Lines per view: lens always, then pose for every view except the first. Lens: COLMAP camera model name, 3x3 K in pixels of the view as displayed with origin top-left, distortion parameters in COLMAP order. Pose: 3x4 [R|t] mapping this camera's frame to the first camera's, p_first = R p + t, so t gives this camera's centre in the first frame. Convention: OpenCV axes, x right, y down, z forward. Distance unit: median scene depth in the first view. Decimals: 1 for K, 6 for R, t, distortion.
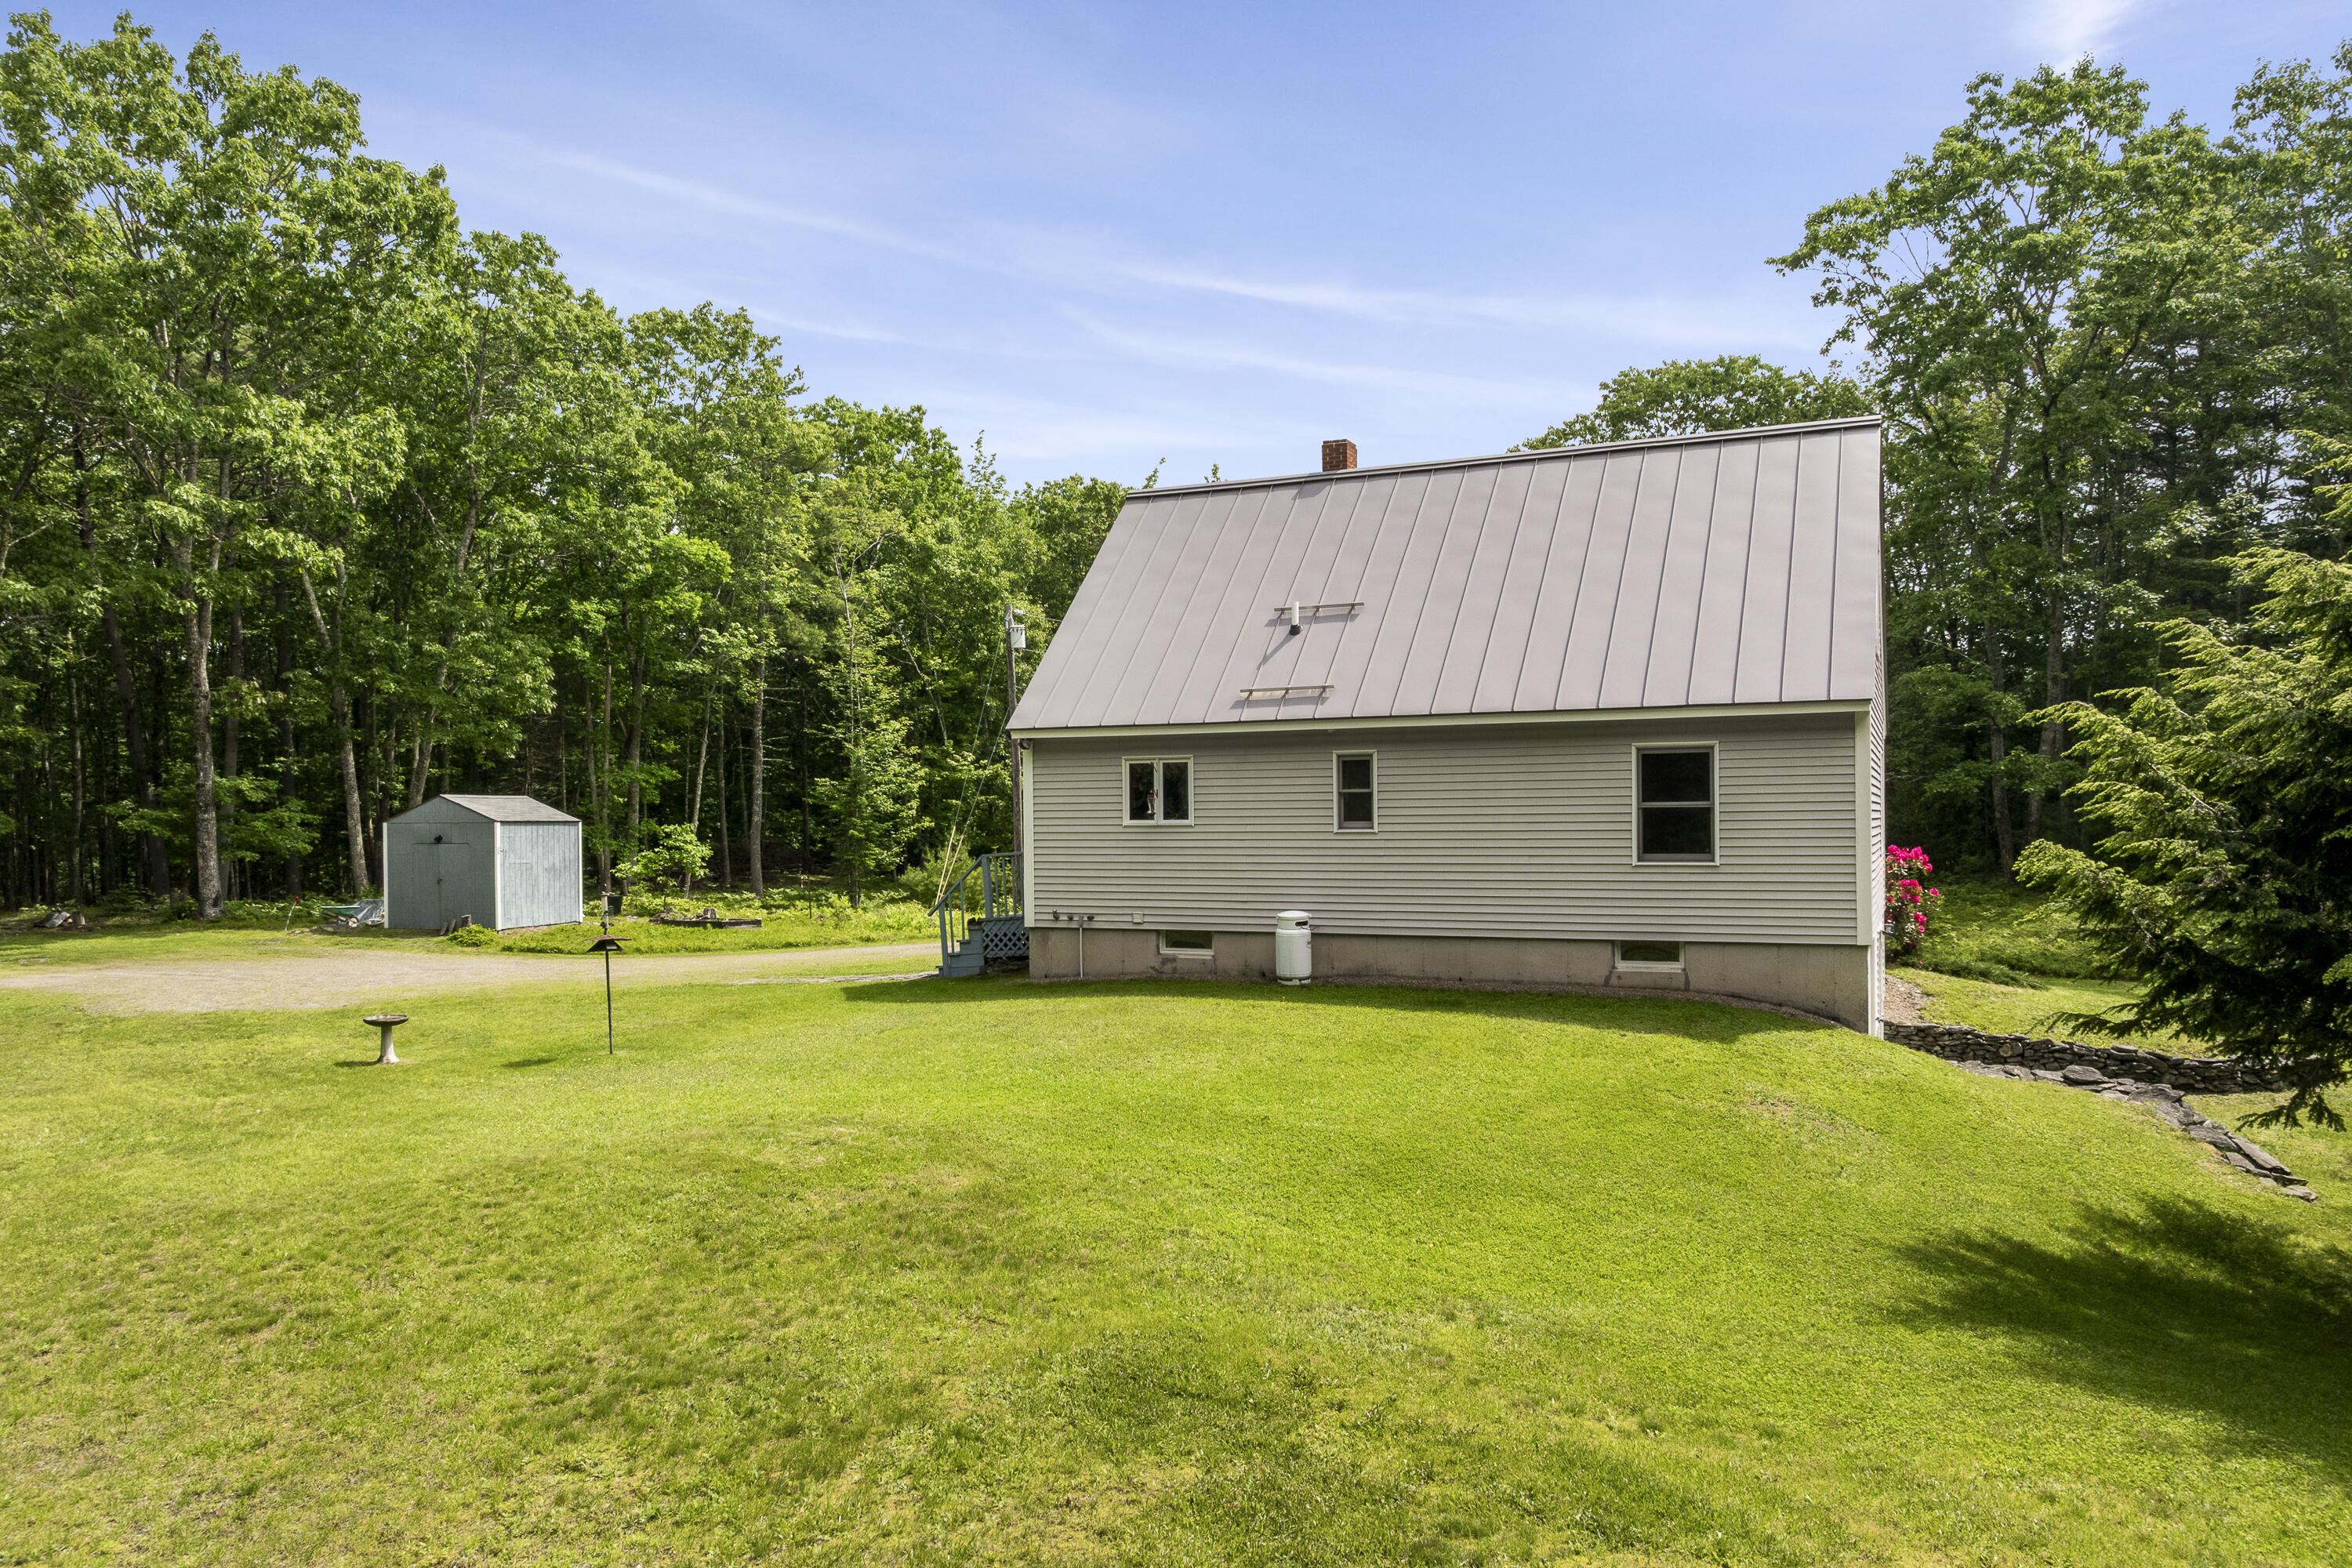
lens RADIAL K [[1669.0, 0, 1184.7], [0, 1669.0, 752.9], [0, 0, 1]] dist [-0.003801, 0.001314]
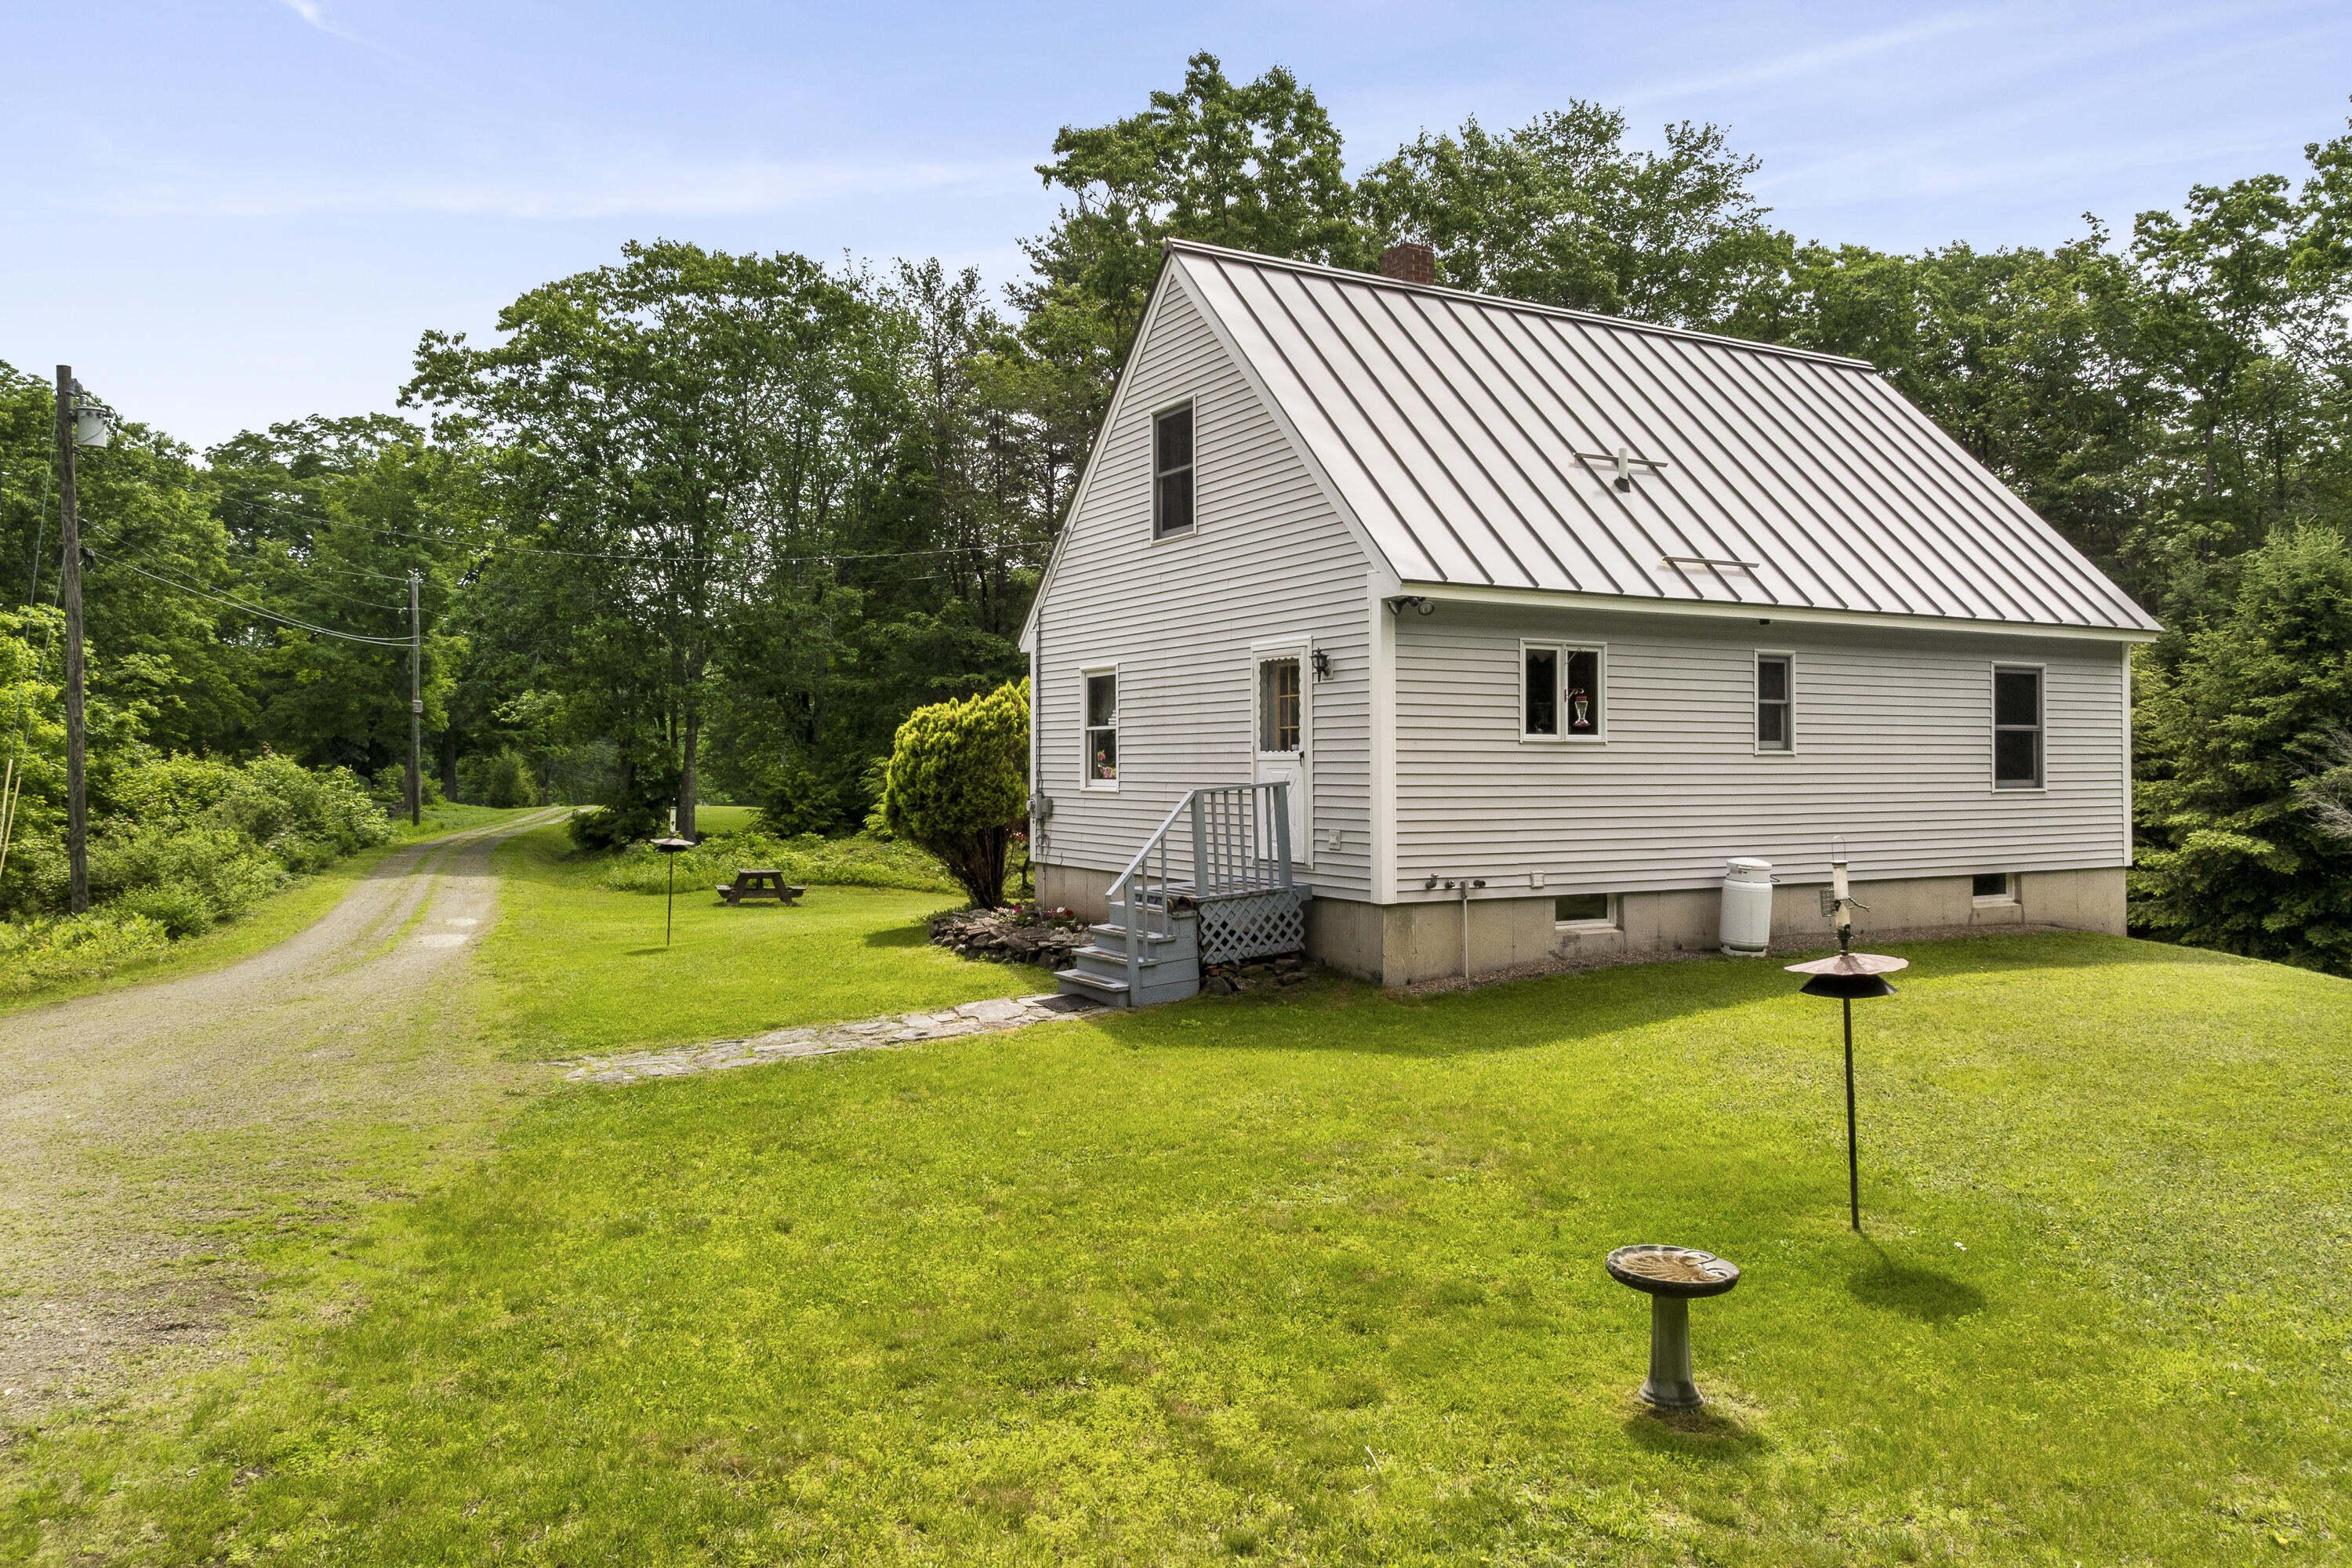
lens RADIAL K [[1669.0, 0, 1184.7], [0, 1669.0, 752.9], [0, 0, 1]] dist [-0.003801, 0.001314]
pose [[0.601199, 0.027303, 0.798633, -0.685084], [-0.019654, 0.999619, -0.019379, 0.067561], [-0.798858, -0.004046, 0.601506, 0.750641]]
